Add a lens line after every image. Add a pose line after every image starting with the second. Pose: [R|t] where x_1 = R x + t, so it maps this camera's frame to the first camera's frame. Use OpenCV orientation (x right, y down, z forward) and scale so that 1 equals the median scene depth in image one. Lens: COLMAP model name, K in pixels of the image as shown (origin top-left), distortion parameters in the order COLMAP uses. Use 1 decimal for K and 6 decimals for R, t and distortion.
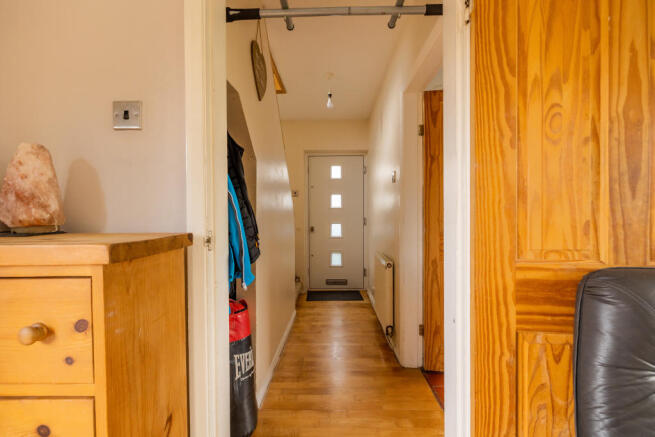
lens RADIAL K [[274.6, 0, 326.0], [0, 274.6, 216.0], [0, 0, 1]] dist [0.000140, -0.000434]
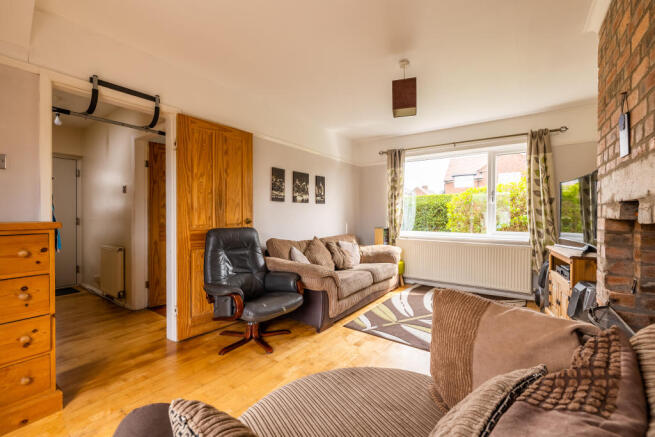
lens RADIAL K [[274.6, 0, 326.0], [0, 274.6, 216.0], [0, 0, 1]] dist [0.000140, -0.000434]
pose [[0.558329, 0.000796, 0.829620, -0.449008], [0.004811, 0.999980, -0.004197, 0.016240], [-0.829606, 0.006334, 0.558313, -0.868995]]
